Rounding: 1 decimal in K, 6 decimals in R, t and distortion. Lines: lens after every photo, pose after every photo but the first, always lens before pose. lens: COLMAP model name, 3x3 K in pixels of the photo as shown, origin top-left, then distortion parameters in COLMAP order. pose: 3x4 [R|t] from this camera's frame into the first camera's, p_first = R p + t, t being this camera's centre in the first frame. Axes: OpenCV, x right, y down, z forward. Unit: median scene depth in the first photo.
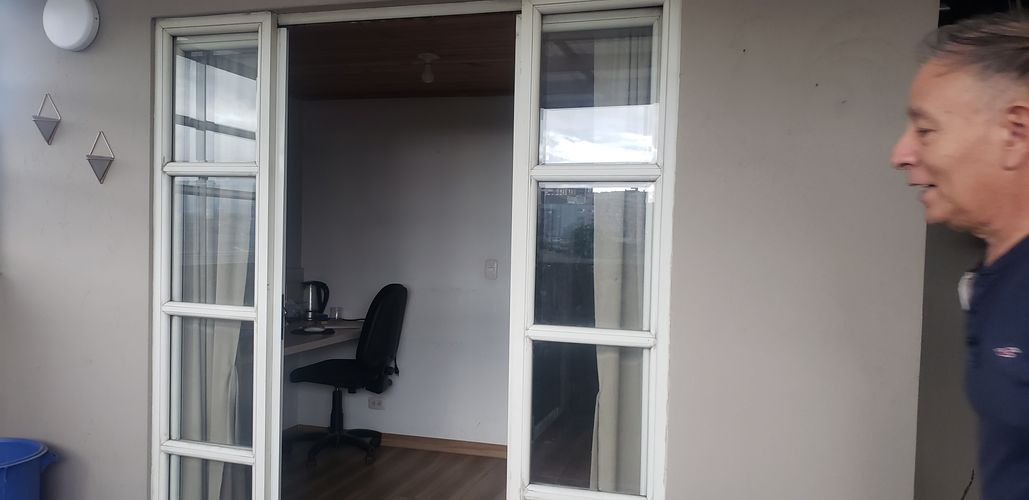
lens RADIAL K [[769.6, 0, 522.6], [0, 769.6, 255.7], [0, 0, 1]] dist [0.030924, -0.051072]
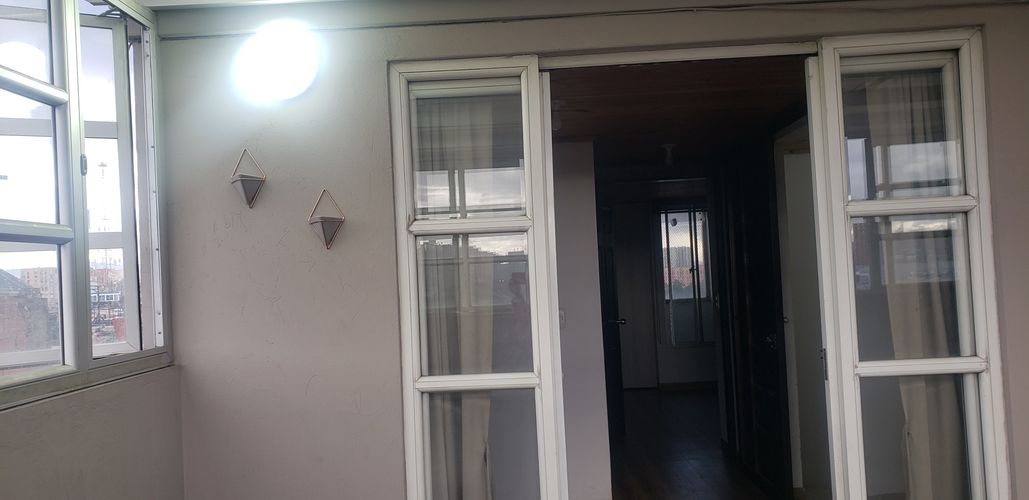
lens RADIAL K [[769.6, 0, 503.6], [0, 769.6, 254.2], [0, 0, 1]] dist [0.030924, -0.051072]
pose [[0.966935, -0.061538, 0.247486, -0.592739], [0.076704, 0.995691, -0.052106, -0.027858], [-0.243214, 0.069367, 0.967489, 0.115311]]
